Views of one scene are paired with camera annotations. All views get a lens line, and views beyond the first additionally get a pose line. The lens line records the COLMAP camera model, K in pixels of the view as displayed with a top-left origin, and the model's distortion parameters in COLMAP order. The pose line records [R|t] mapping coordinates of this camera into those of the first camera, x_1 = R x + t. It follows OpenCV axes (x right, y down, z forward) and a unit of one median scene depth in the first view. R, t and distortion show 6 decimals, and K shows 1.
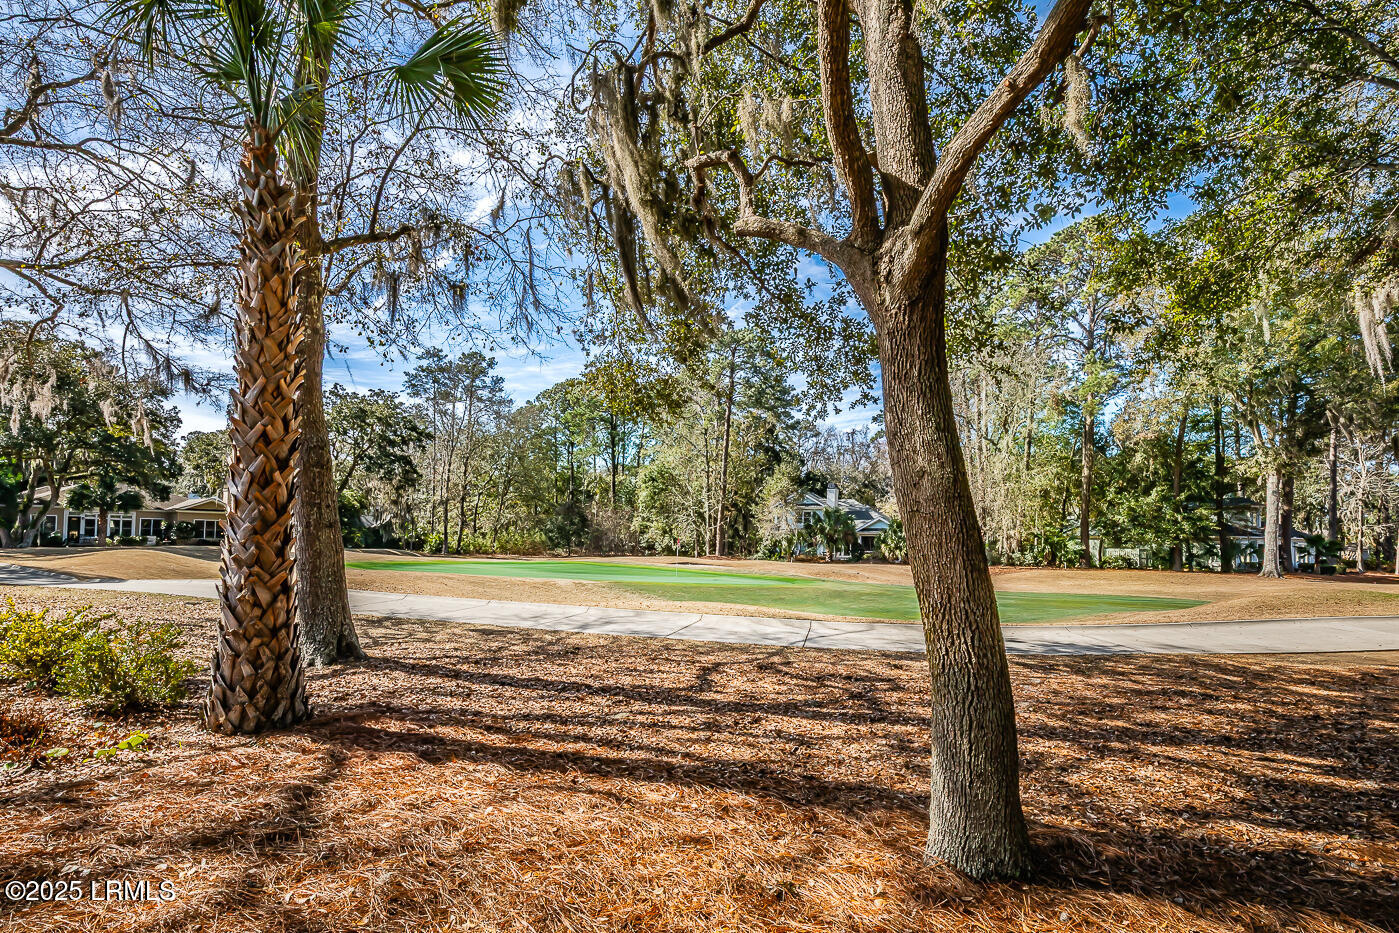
lens RADIAL K [[626.9, 0, 696.0], [0, 626.9, 517.0], [0, 0, 1]] dist [-0.040640, -0.000046]
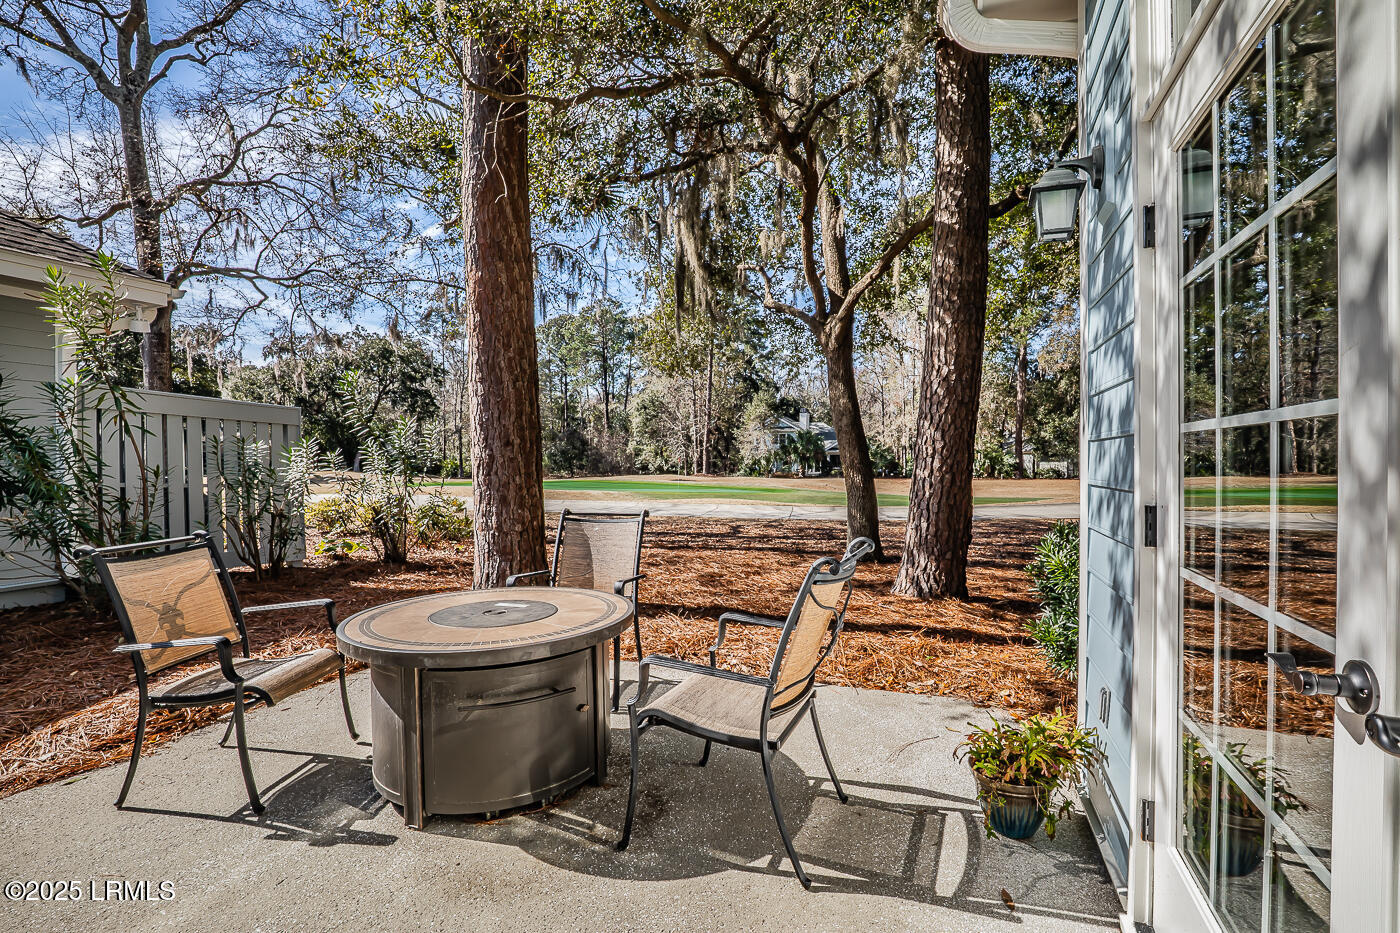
lens RADIAL K [[668.7, 0, 700.0], [0, 668.7, 466.5], [0, 0, 1]] dist [-0.077919, -0.000001]
pose [[0.997953, -0.019564, 0.060882, -0.046482], [0.017320, 0.999159, 0.037174, 0.003156], [-0.061558, -0.036043, 0.997452, -0.201033]]
